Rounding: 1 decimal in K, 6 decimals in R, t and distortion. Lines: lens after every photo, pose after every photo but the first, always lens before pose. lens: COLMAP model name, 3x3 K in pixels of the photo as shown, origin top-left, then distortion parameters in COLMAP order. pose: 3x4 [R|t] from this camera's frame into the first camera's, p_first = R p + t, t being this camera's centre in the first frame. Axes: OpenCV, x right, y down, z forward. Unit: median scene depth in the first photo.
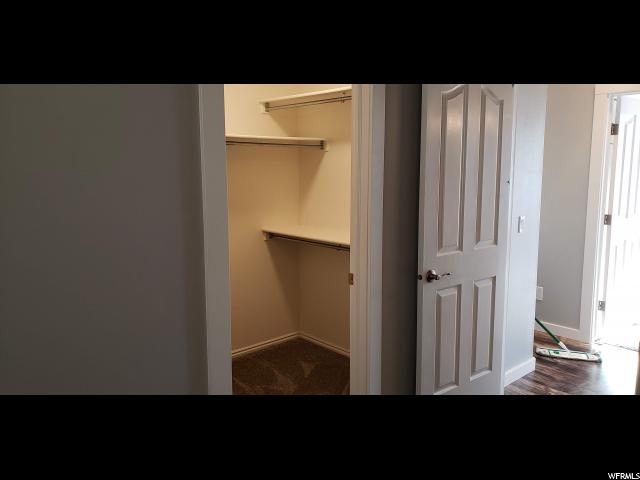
lens RADIAL K [[495.6, 0, 321.9], [0, 495.6, 239.7], [0, 0, 1]] dist [0.001115, -0.000145]
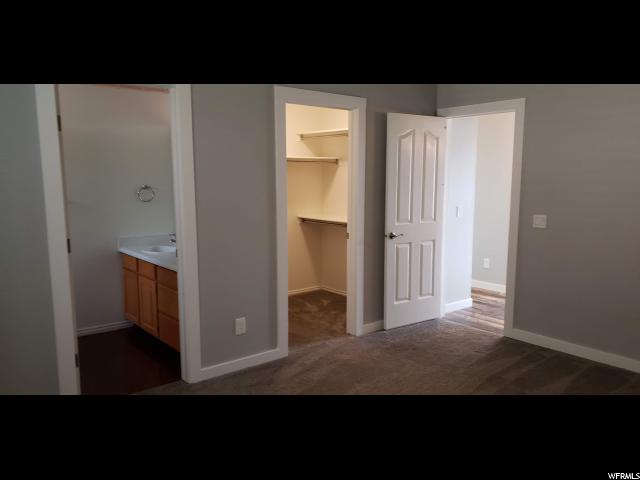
lens RADIAL K [[495.6, 0, 321.9], [0, 495.6, 239.7], [0, 0, 1]] dist [0.001115, -0.000145]
pose [[0.998312, 0.008331, -0.057472, 0.053076], [-0.009381, 0.999793, -0.018030, 0.097245], [0.057310, 0.018539, 0.998184, -0.649534]]
